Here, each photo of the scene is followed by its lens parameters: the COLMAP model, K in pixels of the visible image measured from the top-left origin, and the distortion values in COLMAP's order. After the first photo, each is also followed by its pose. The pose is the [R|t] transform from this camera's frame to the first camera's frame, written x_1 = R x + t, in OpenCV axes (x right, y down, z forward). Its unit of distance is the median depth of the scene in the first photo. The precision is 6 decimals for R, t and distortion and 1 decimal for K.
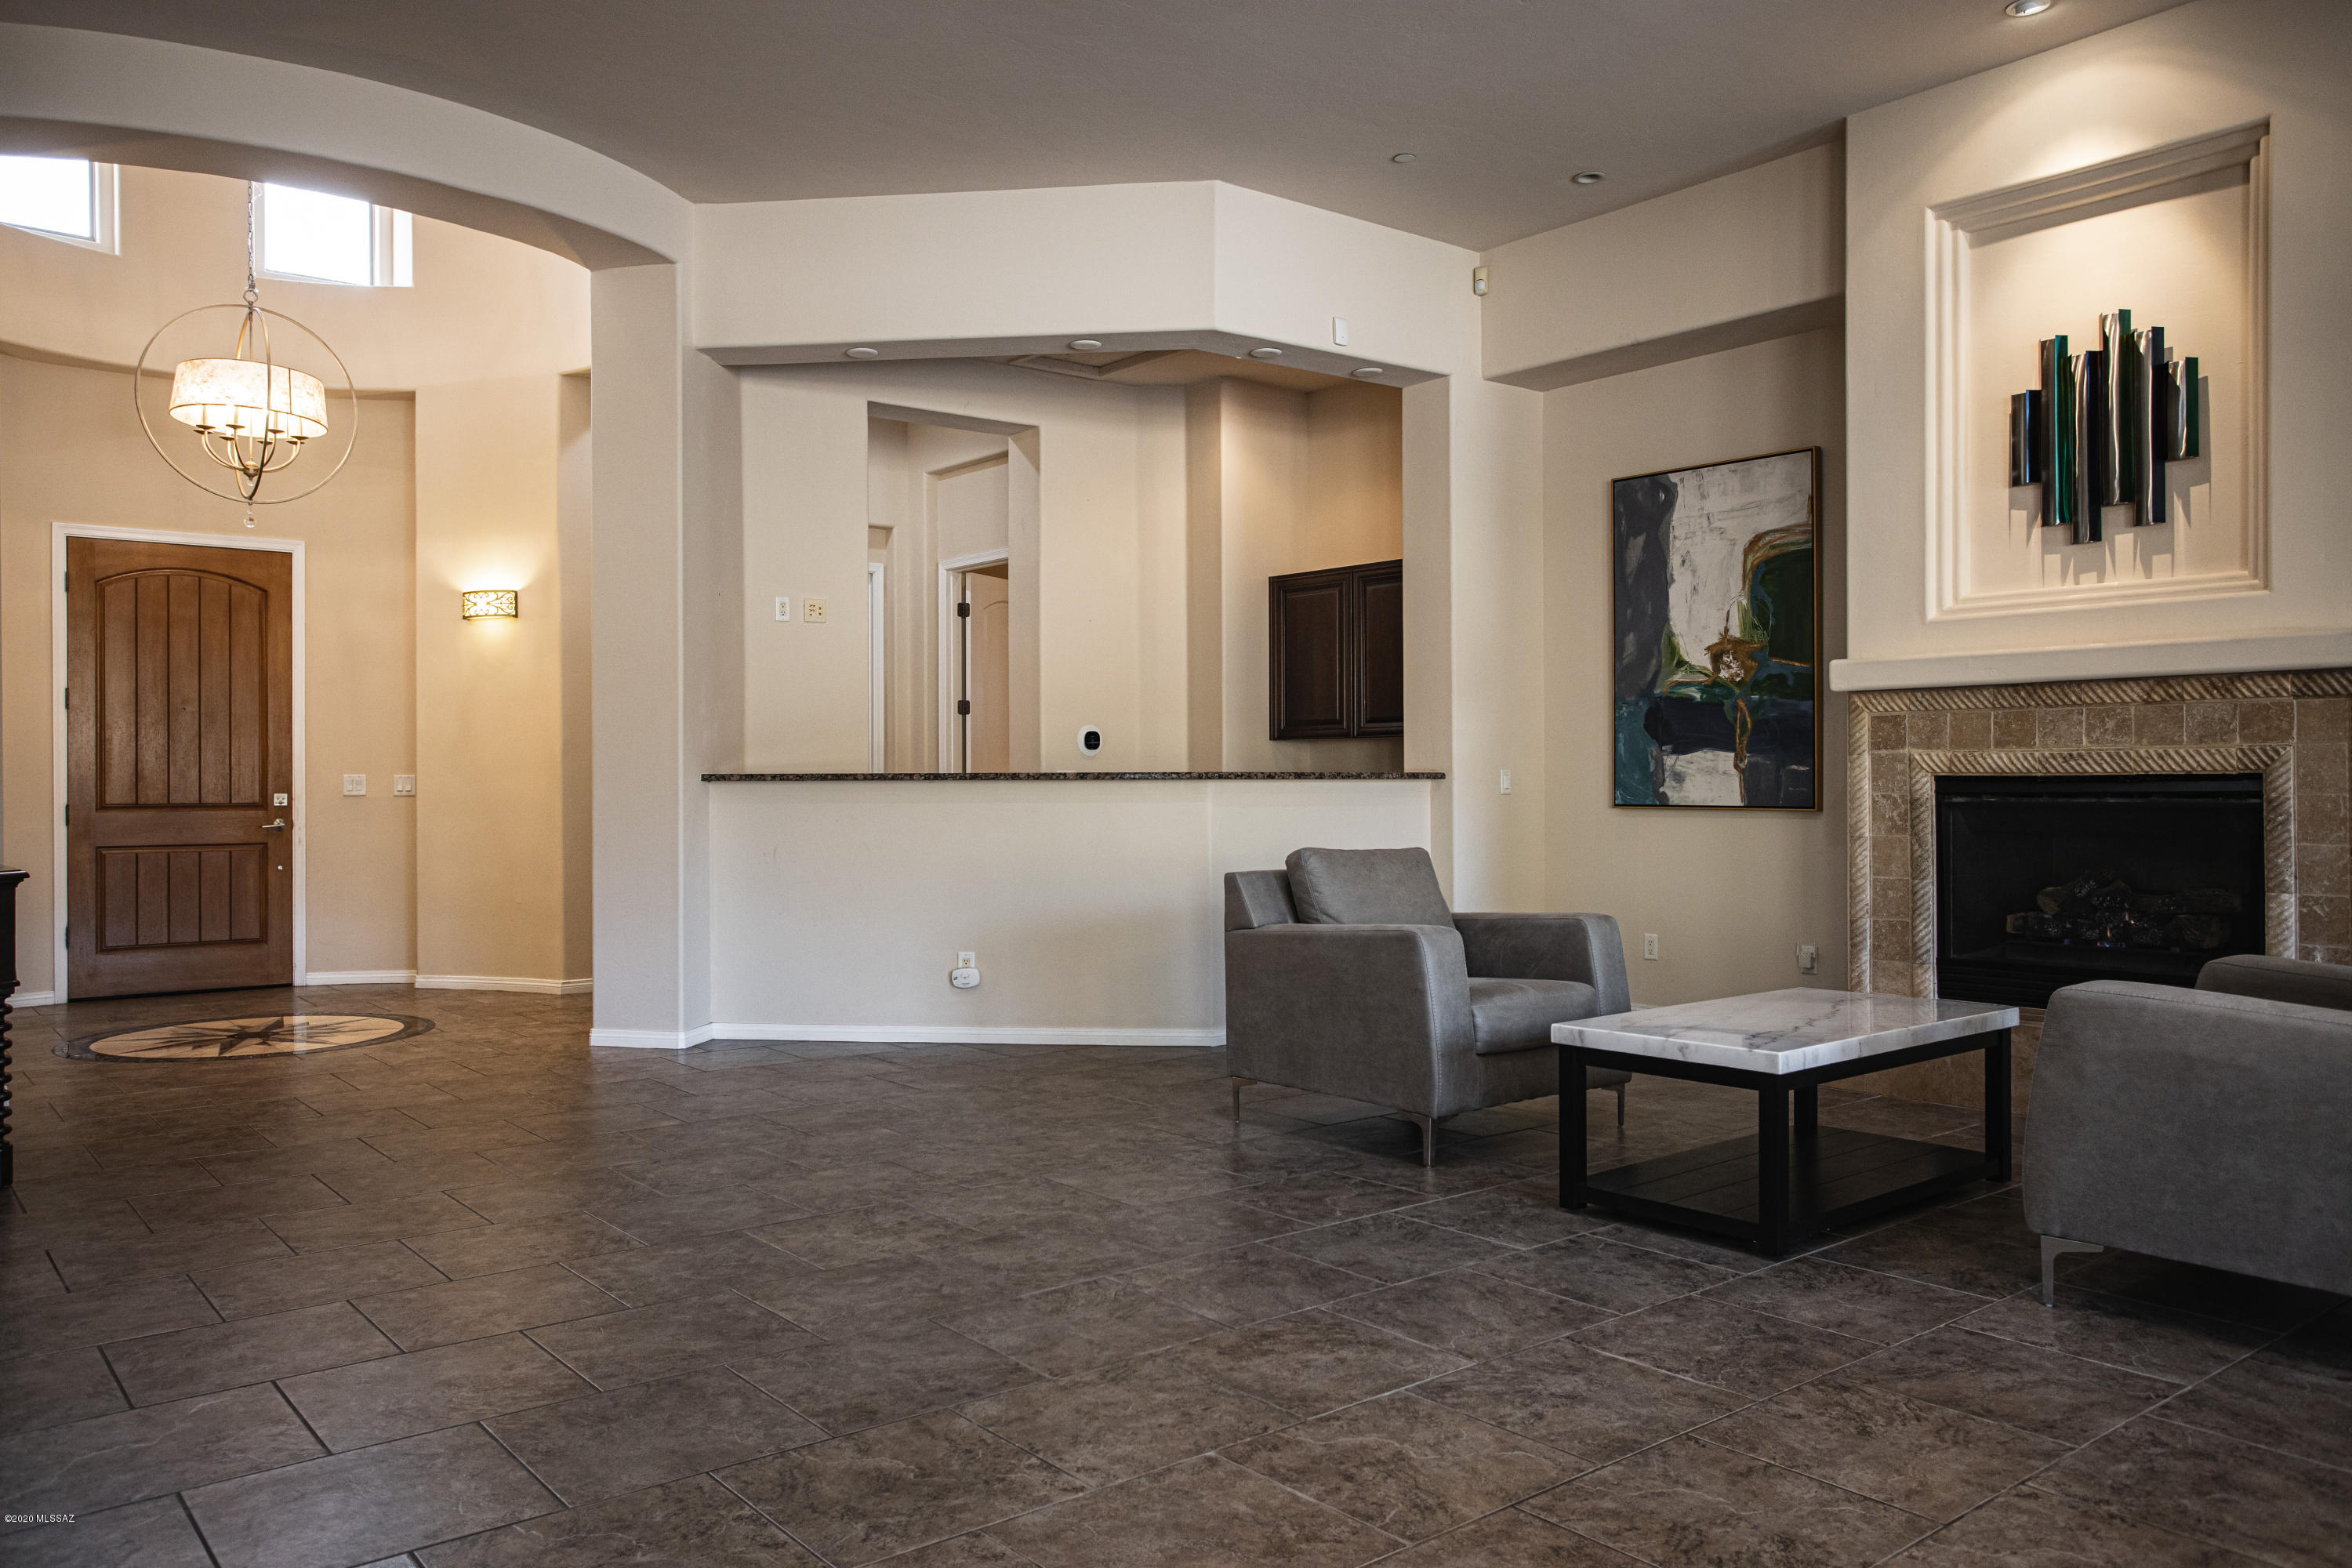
lens RADIAL K [[1769.1, 0, 1170.8], [0, 1769.1, 780.1], [0, 0, 1]] dist [0.015226, 0.000951]
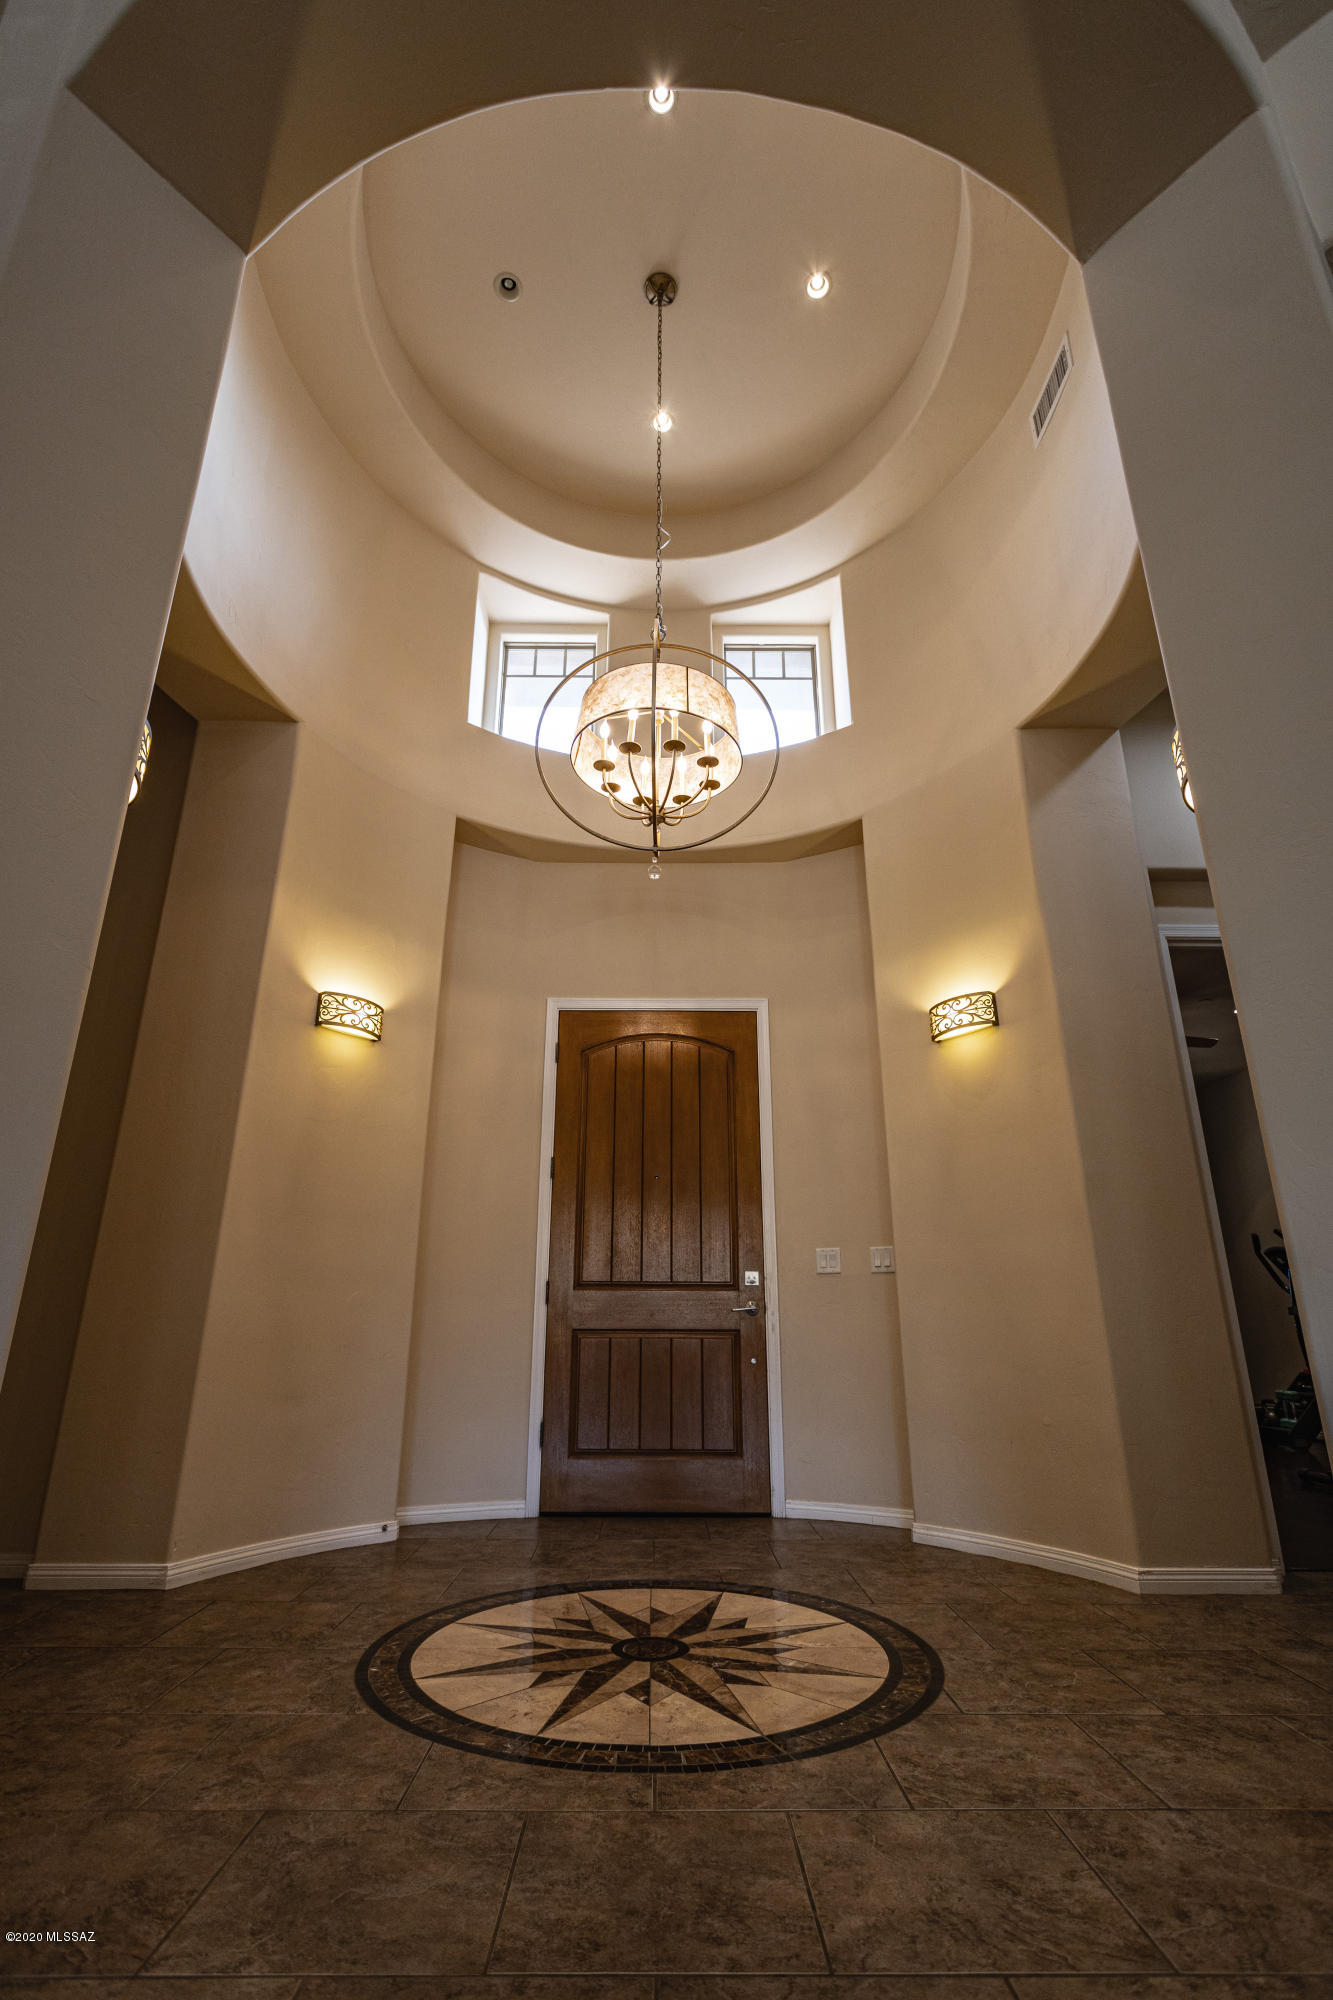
lens RADIAL K [[944.2, 0, 655.5], [0, 944.2, 999.7], [0, 0, 1]] dist [-0.000187, 0.000061]
pose [[0.790739, -0.189988, -0.581924, -0.242937], [-0.006860, 0.947809, -0.318764, 0.029939], [0.612114, 0.256052, 0.748167, 0.591378]]
